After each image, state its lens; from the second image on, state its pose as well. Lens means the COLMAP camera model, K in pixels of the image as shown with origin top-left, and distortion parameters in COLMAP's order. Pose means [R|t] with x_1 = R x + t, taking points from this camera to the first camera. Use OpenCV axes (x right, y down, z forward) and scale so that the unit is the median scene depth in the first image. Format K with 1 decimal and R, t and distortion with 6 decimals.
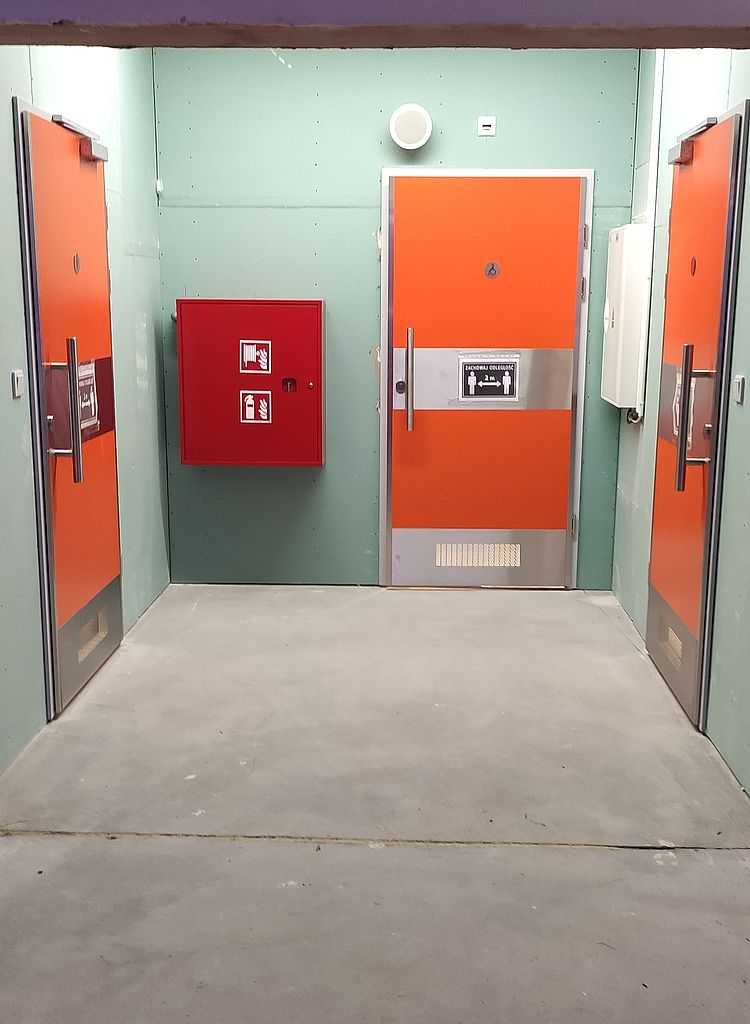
lens RADIAL K [[1078.1, 0, 375.0], [0, 1078.1, 512.0], [0, 0, 1]] dist [-0.001673, -0.012350]
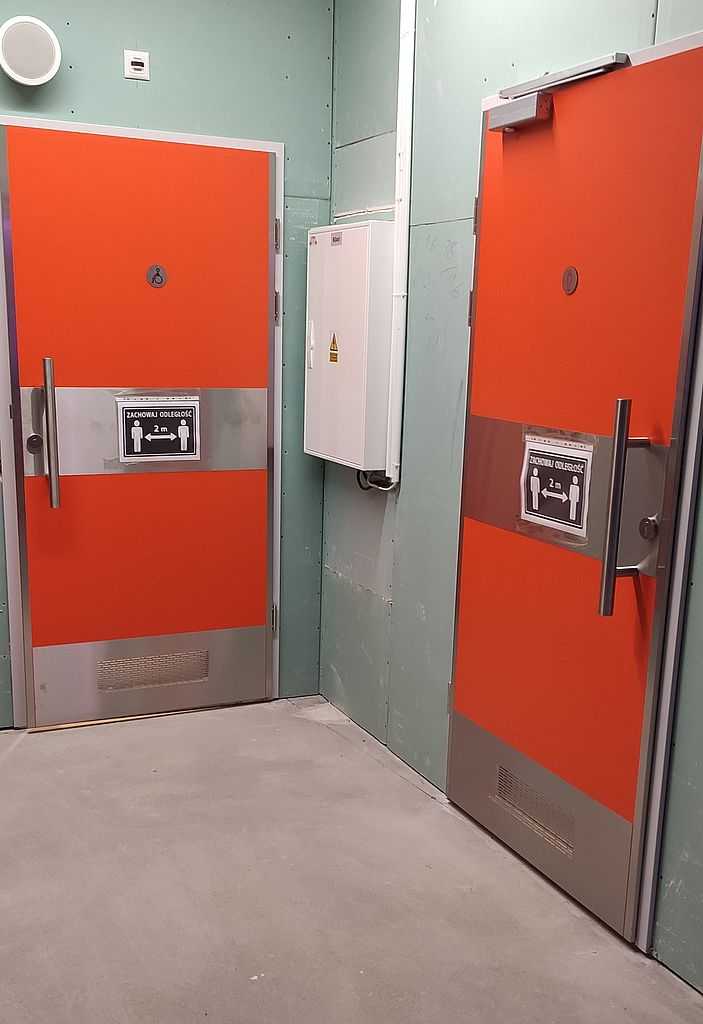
lens RADIAL K [[1071.6, 0, 351.2], [0, 1071.6, 591.3], [0, 0, 1]] dist [0.021661, -0.018675]
pose [[0.898053, -0.082969, 0.431991, -0.098704], [0.058772, 0.995878, 0.069092, -0.058625], [-0.435943, -0.036659, 0.899227, 0.298115]]
